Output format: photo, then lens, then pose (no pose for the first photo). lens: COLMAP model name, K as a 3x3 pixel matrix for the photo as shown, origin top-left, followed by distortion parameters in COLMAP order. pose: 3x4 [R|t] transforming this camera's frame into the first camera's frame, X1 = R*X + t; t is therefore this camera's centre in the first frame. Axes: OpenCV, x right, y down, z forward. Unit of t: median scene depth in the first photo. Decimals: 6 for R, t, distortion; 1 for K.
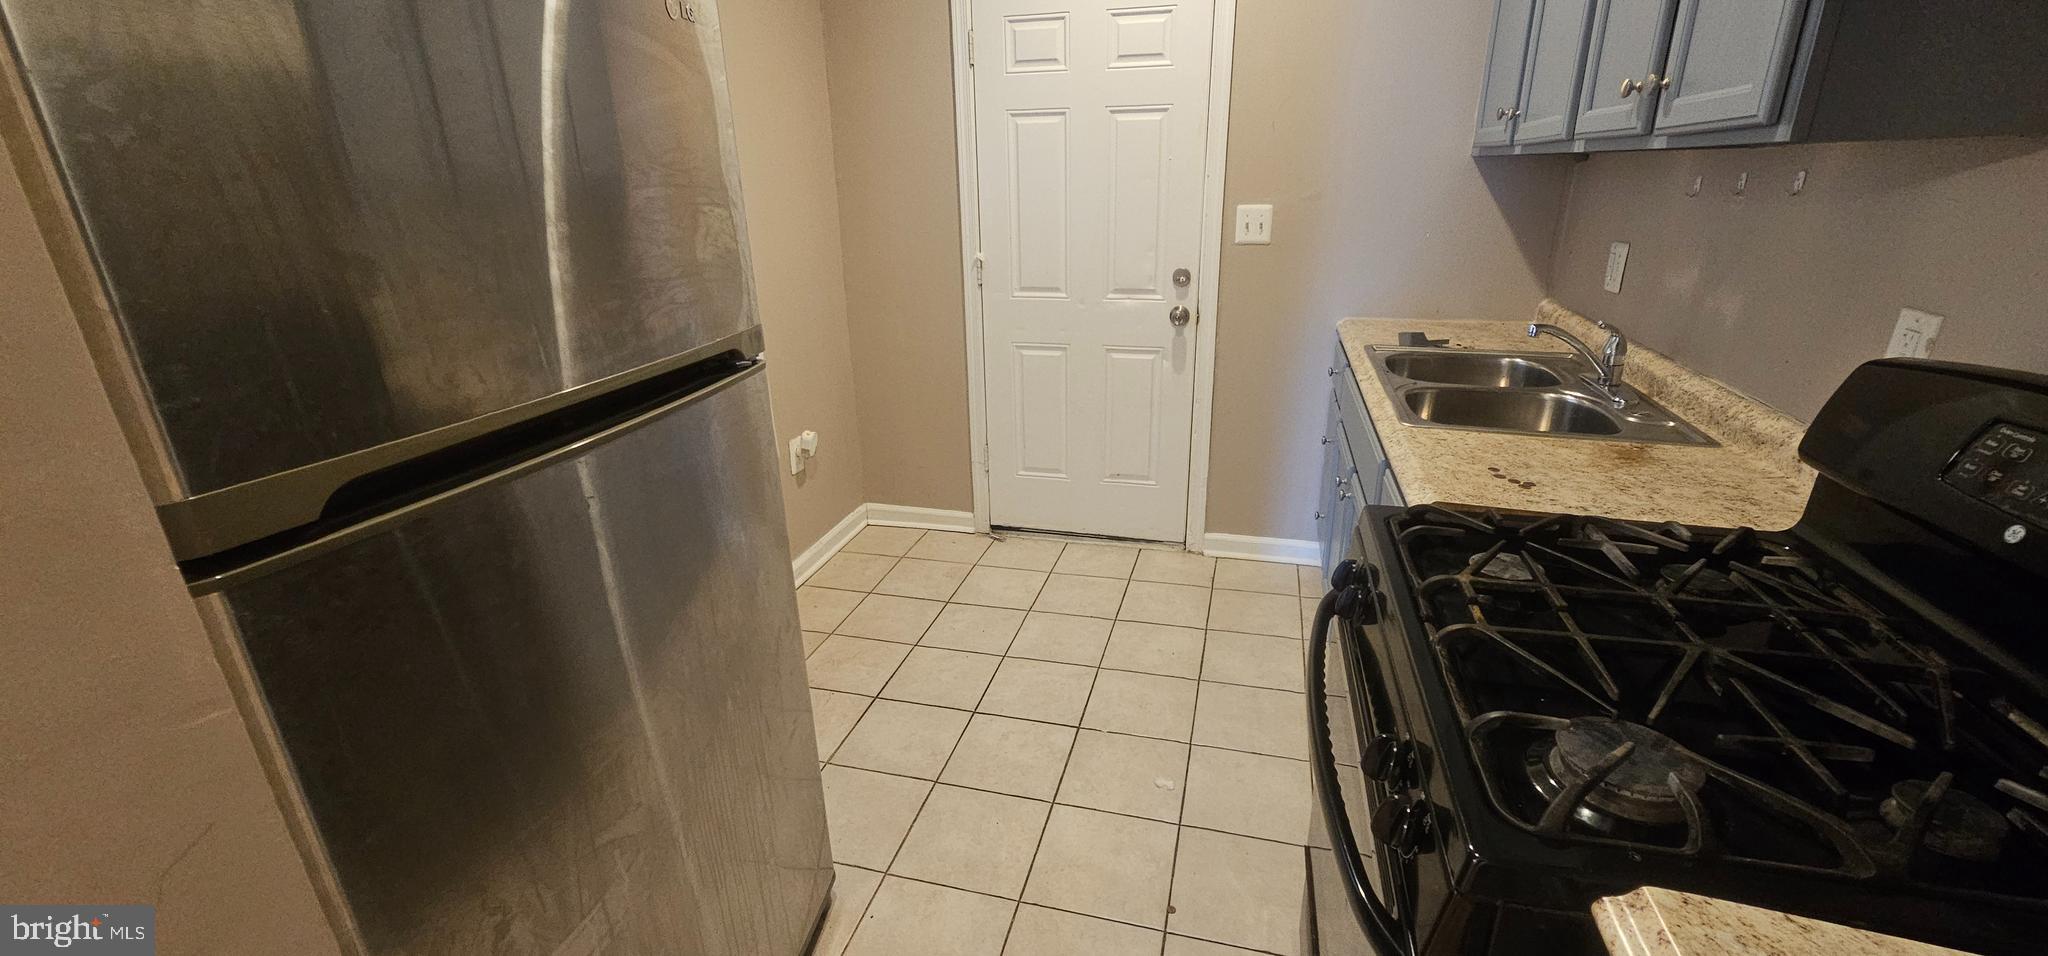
lens RADIAL K [[839.0, 0, 1032.3], [0, 839.0, 486.1], [0, 0, 1]] dist [-0.002476, 0.000282]
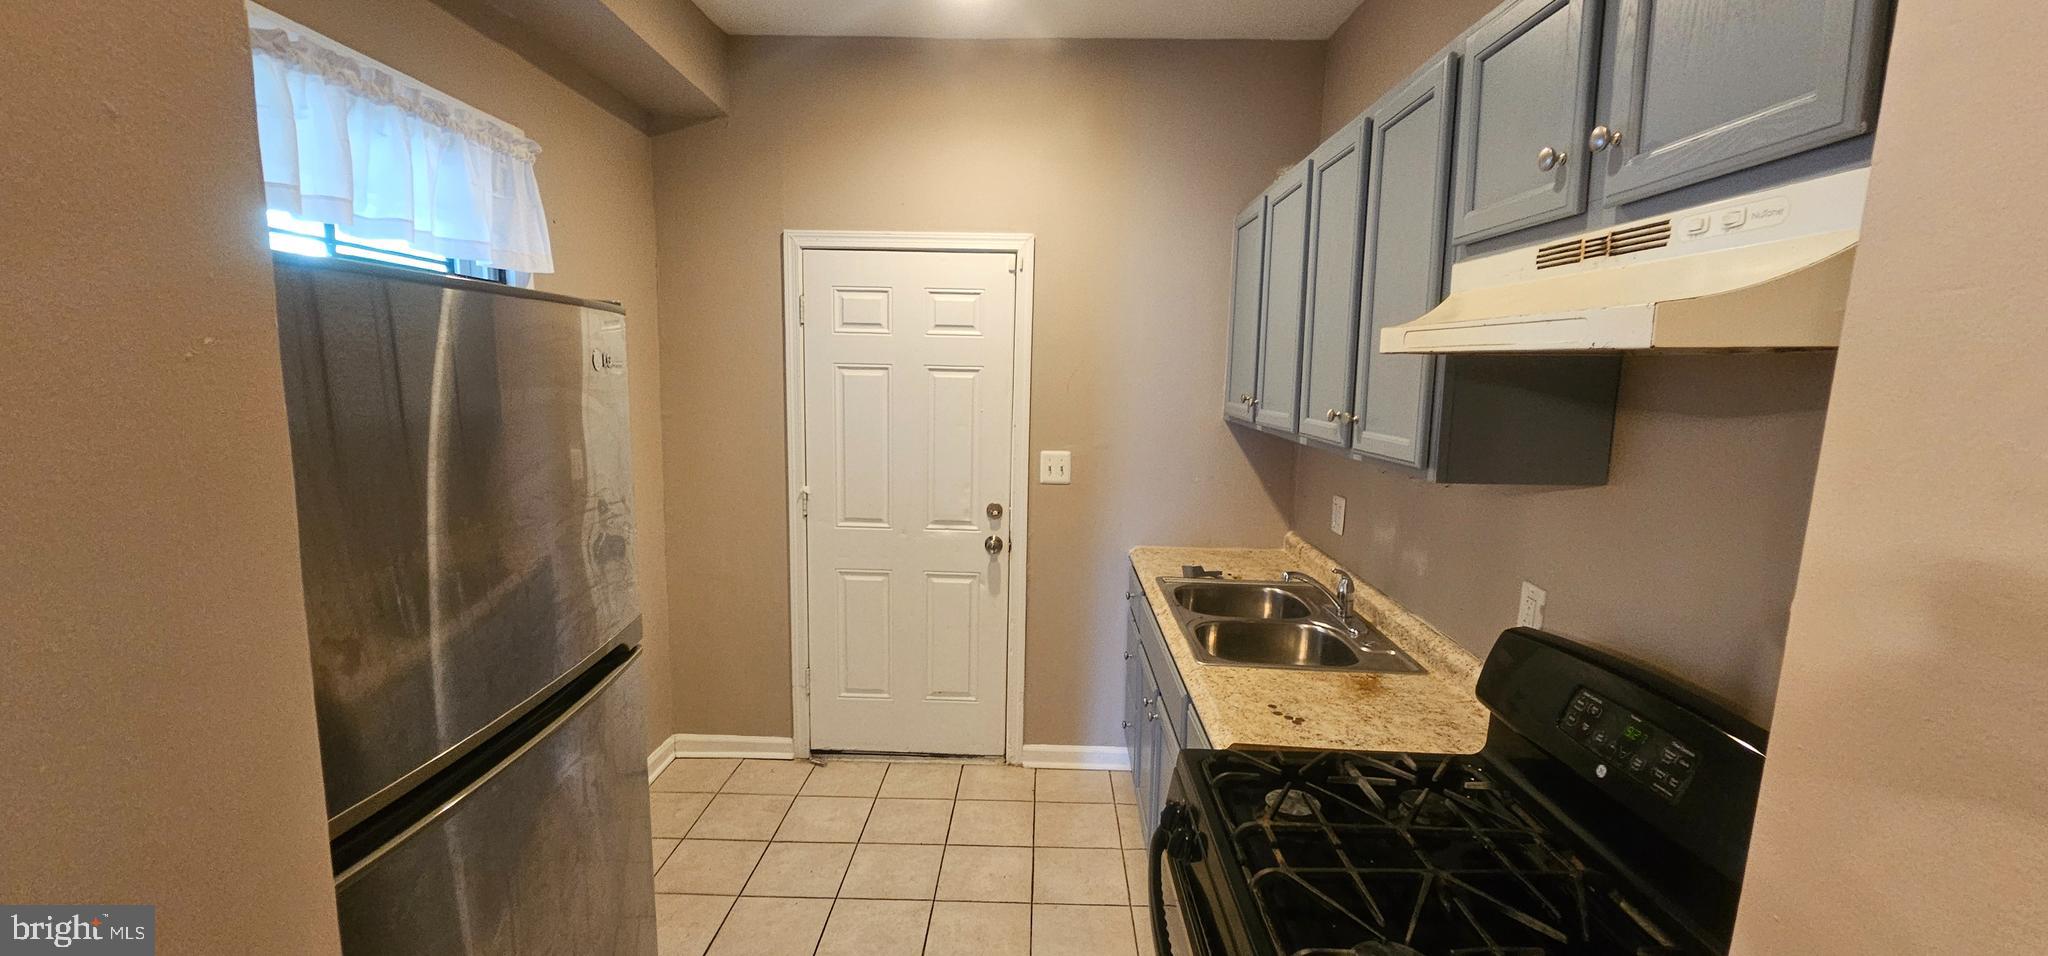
lens RADIAL K [[839.0, 0, 1030.9], [0, 839.0, 489.6], [0, 0, 1]] dist [-0.002476, 0.000282]
pose [[0.970009, 0.002947, 0.243050, -0.066701], [0.047876, 0.978021, -0.202934, -0.069474], [-0.238306, 0.208484, 0.948549, -0.106553]]
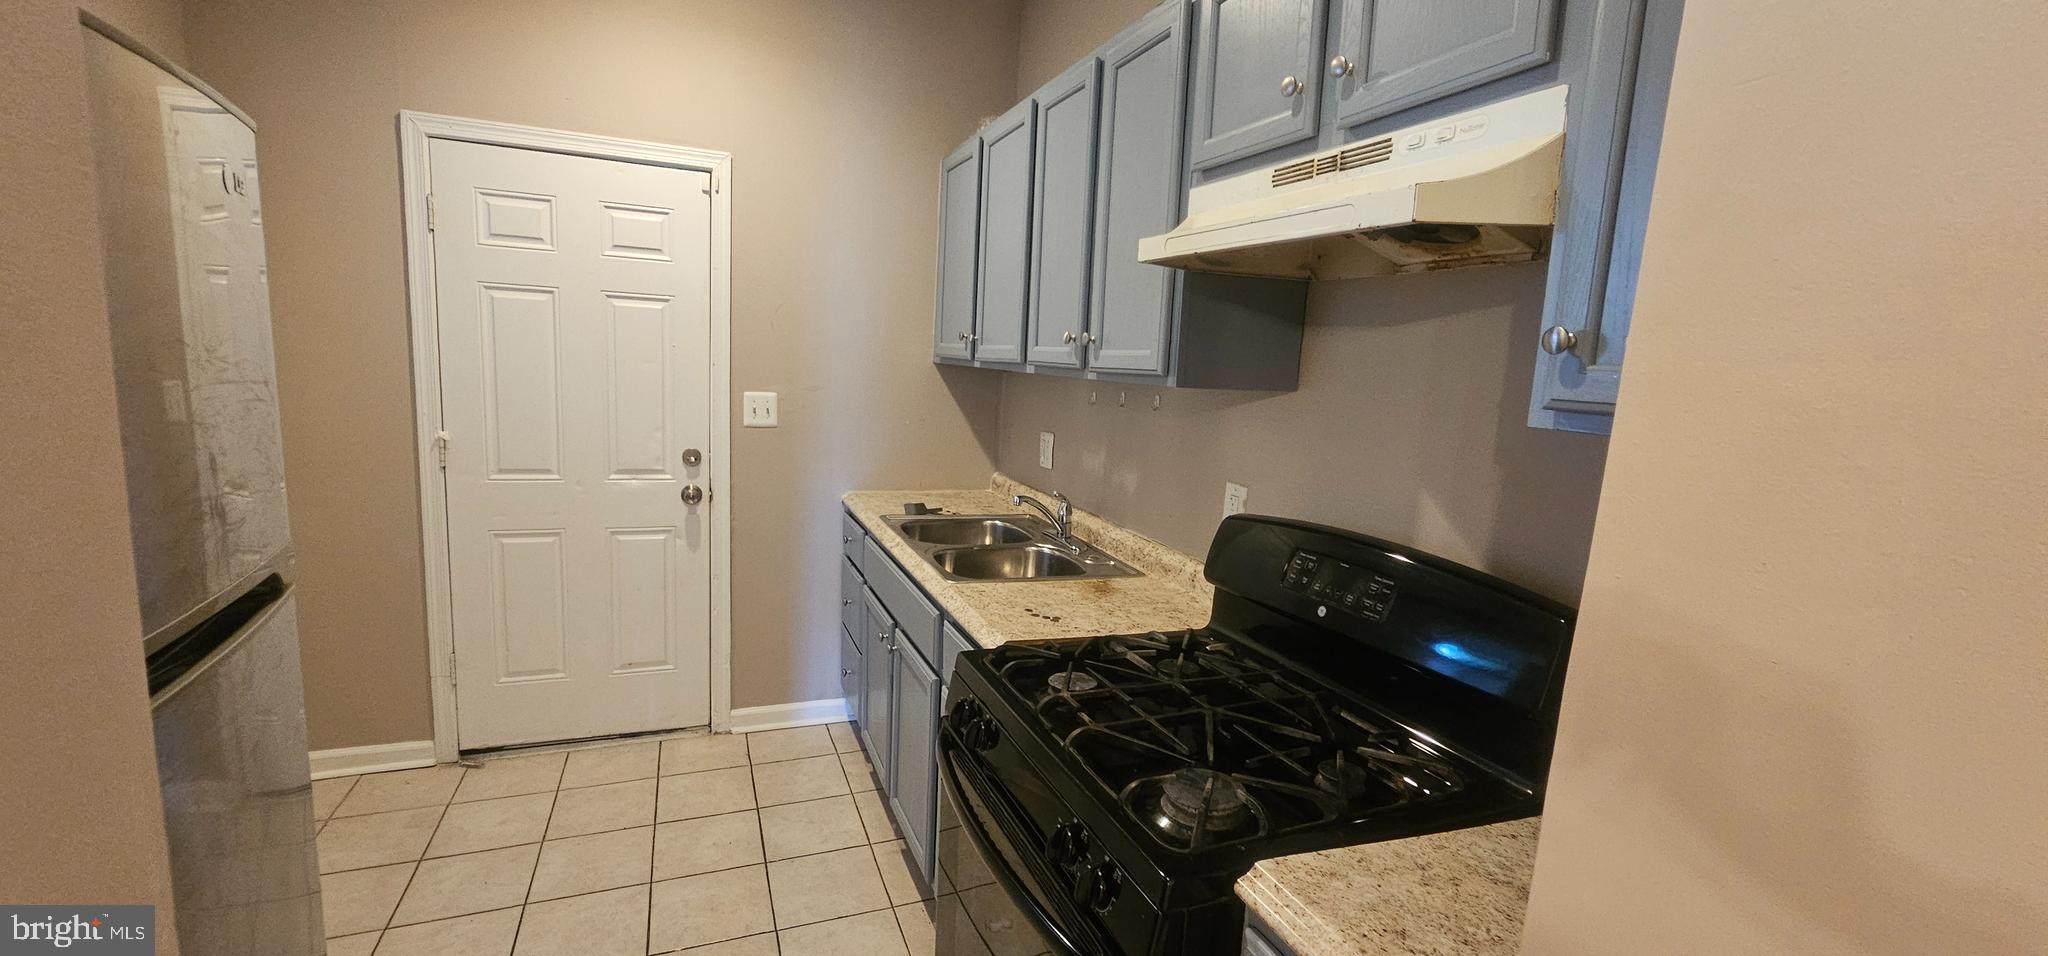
lens RADIAL K [[839.0, 0, 1029.4], [0, 839.0, 488.5], [0, 0, 1]] dist [-0.002476, 0.000282]
pose [[0.796546, -0.031877, 0.603737, -0.158522], [0.145587, 0.979336, -0.140374, -0.015456], [-0.586786, 0.199710, 0.784728, -0.038339]]
